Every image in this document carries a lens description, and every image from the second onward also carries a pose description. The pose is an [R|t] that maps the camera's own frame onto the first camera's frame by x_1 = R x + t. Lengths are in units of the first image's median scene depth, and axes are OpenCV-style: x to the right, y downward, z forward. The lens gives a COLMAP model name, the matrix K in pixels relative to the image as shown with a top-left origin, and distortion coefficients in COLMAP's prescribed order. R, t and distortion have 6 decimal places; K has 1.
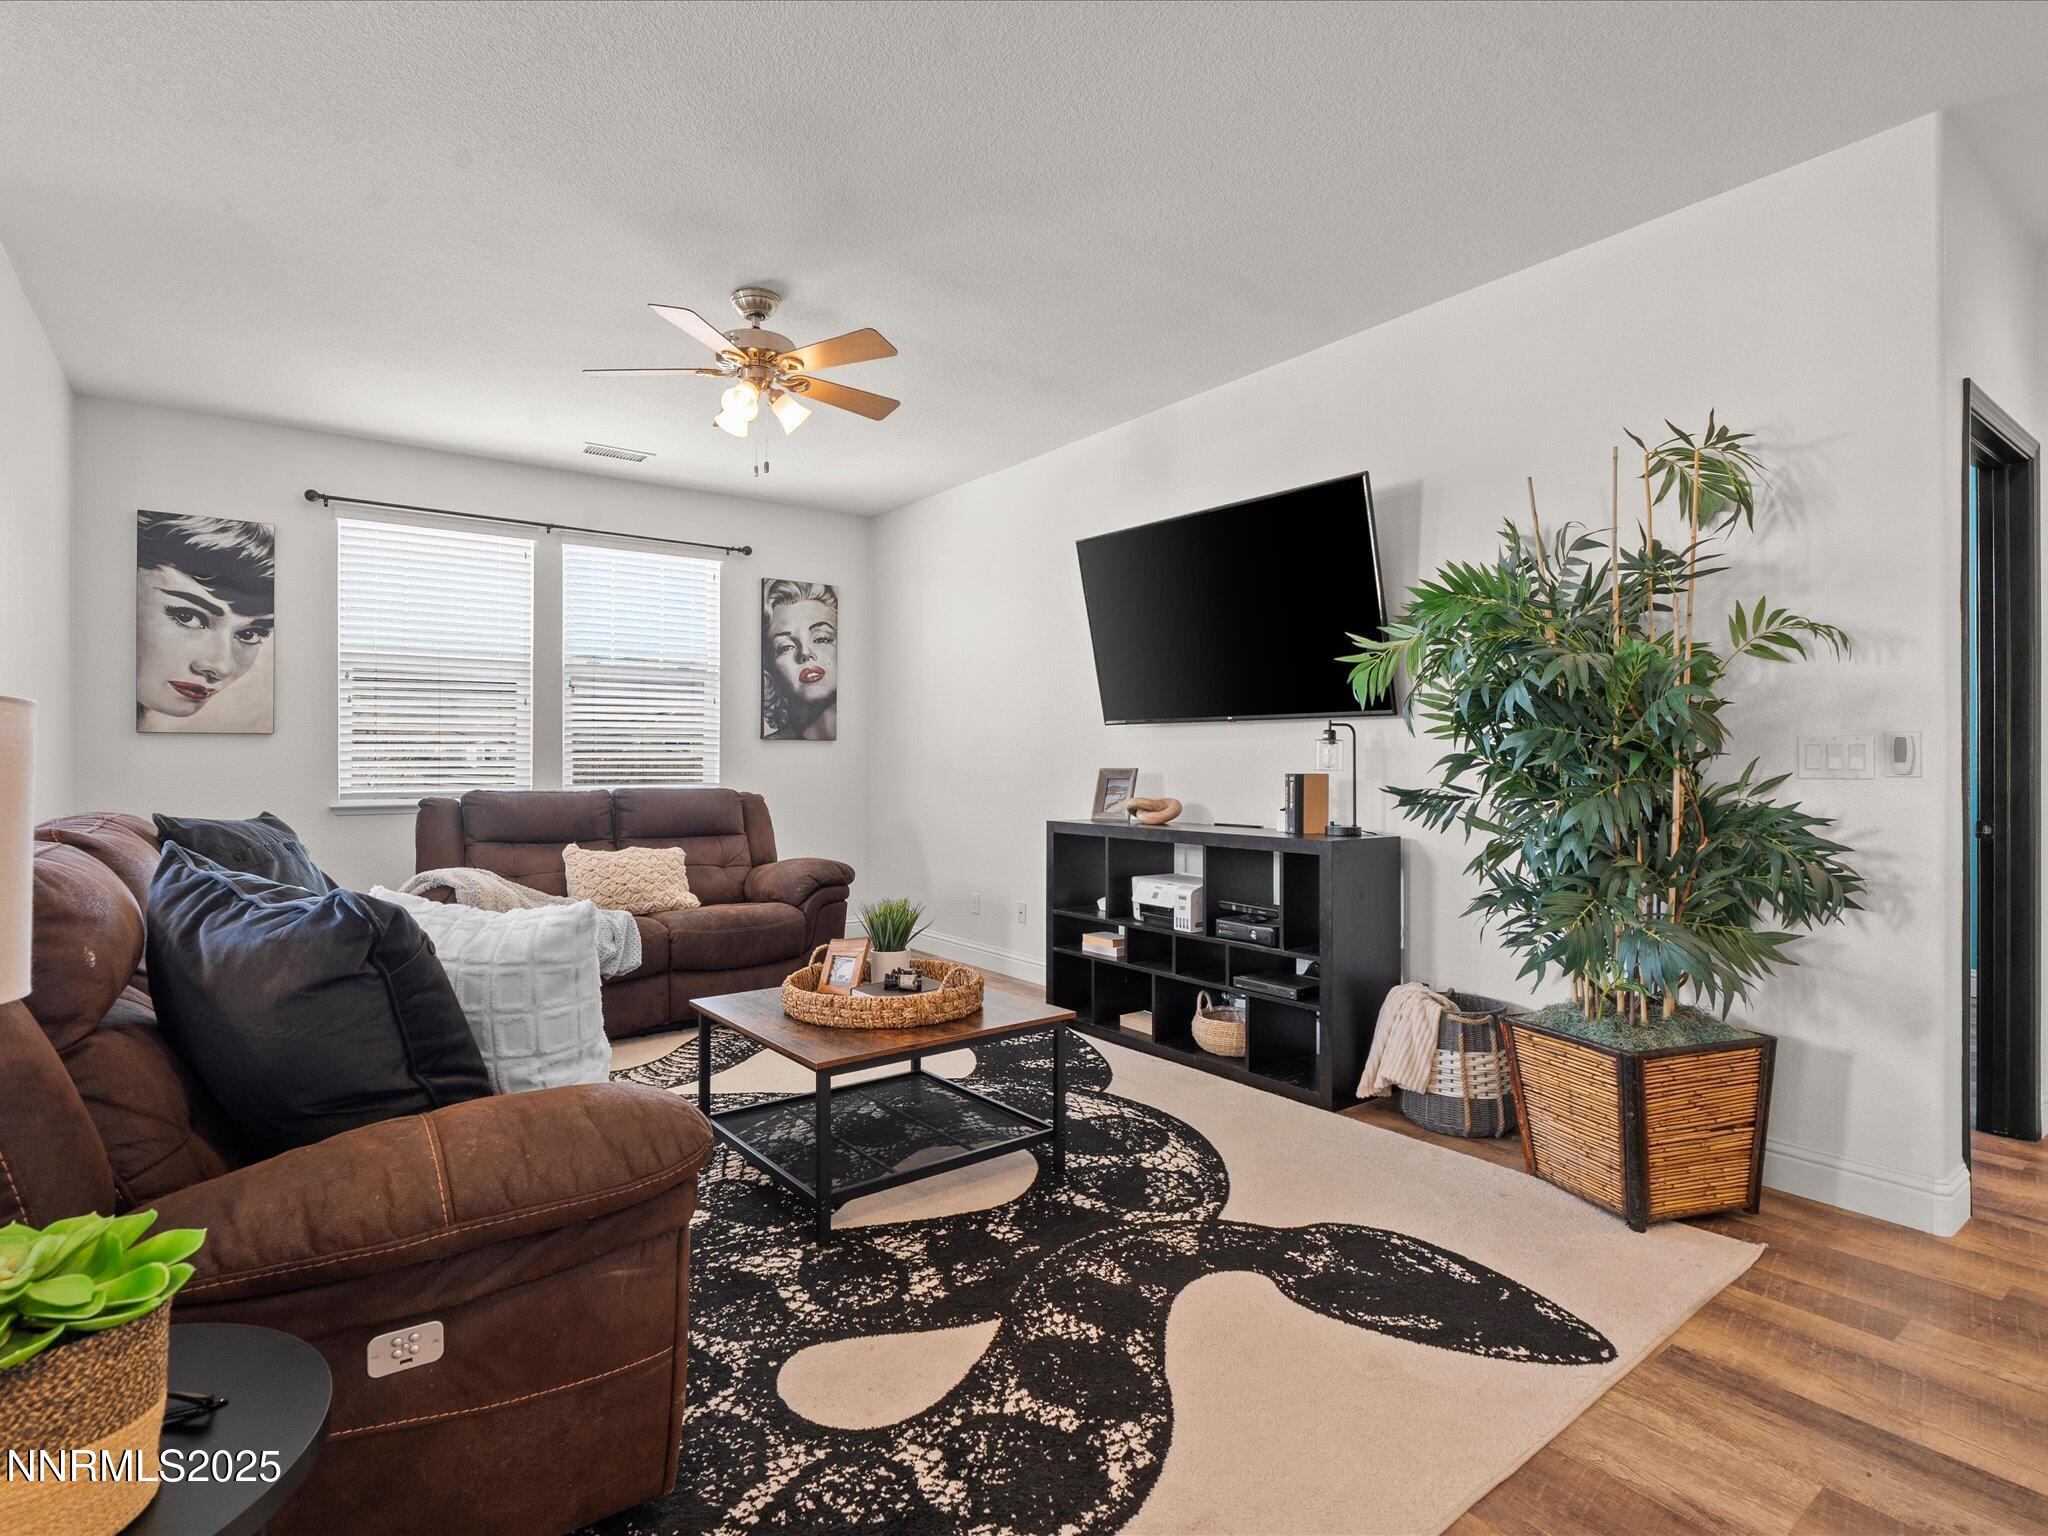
lens RADIAL K [[1051.0, 0, 1014.2], [0, 1051.0, 767.9], [0, 0, 1]] dist [0.000583, 0.000263]
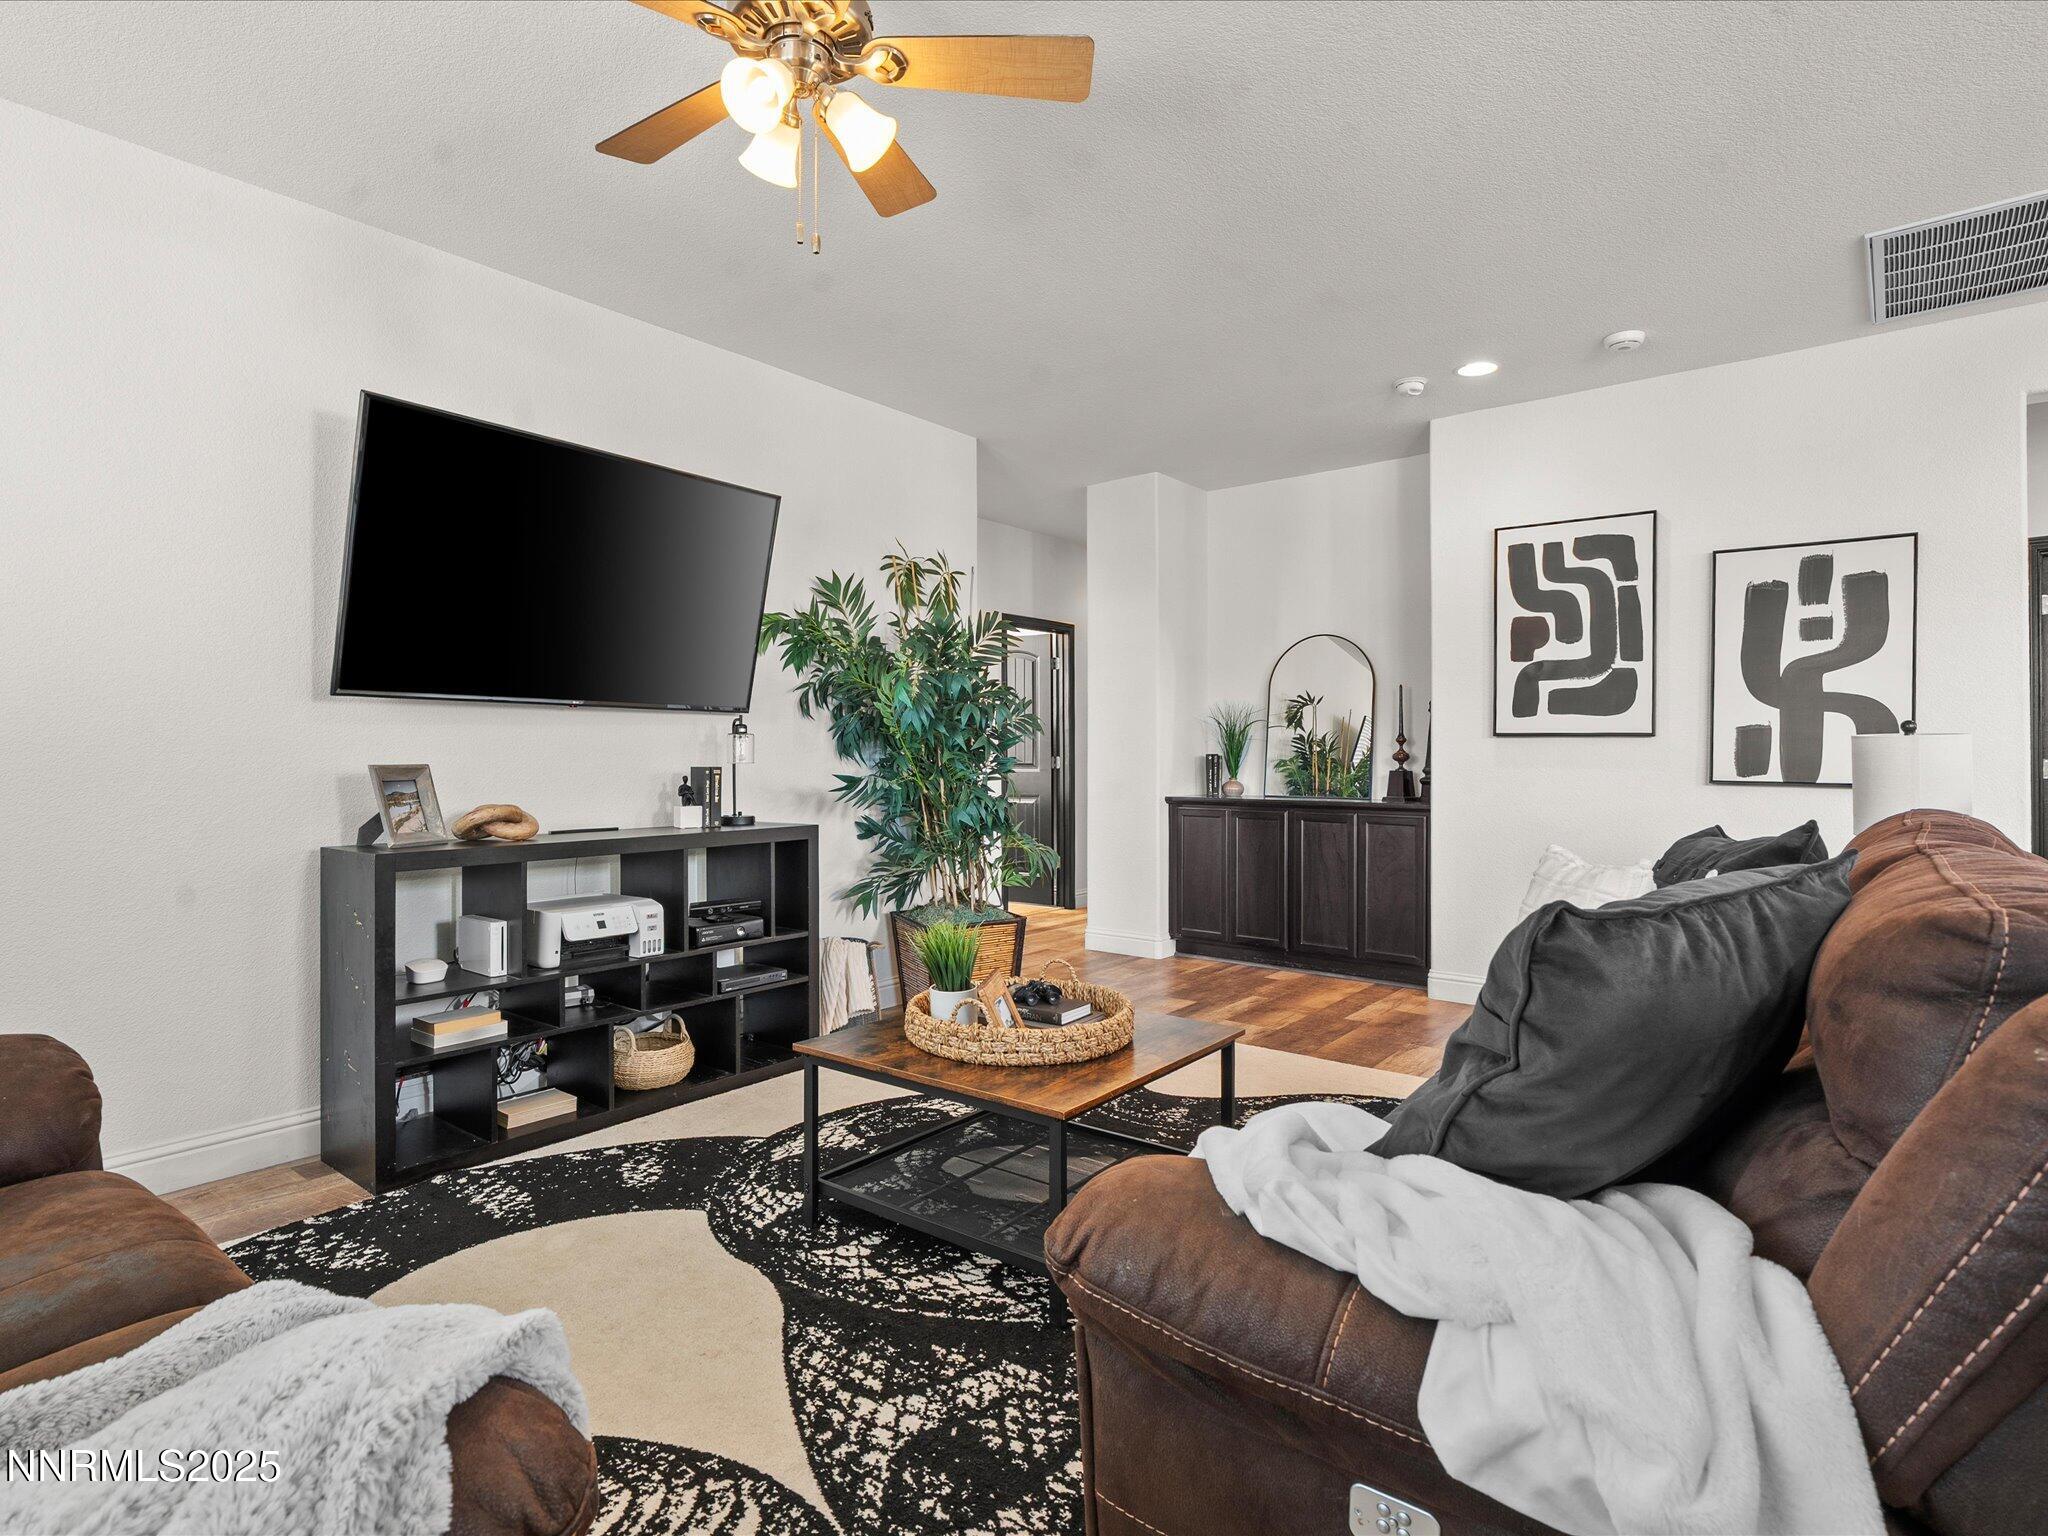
lens RADIAL K [[1051.0, 0, 1014.2], [0, 1051.0, 767.9], [0, 0, 1]] dist [0.000583, 0.000263]
pose [[-0.247804, -0.001229, 0.968809, -0.786094], [0.016156, 0.999855, 0.005401, 0.006195], [-0.968676, 0.016990, -0.247748, 1.003378]]
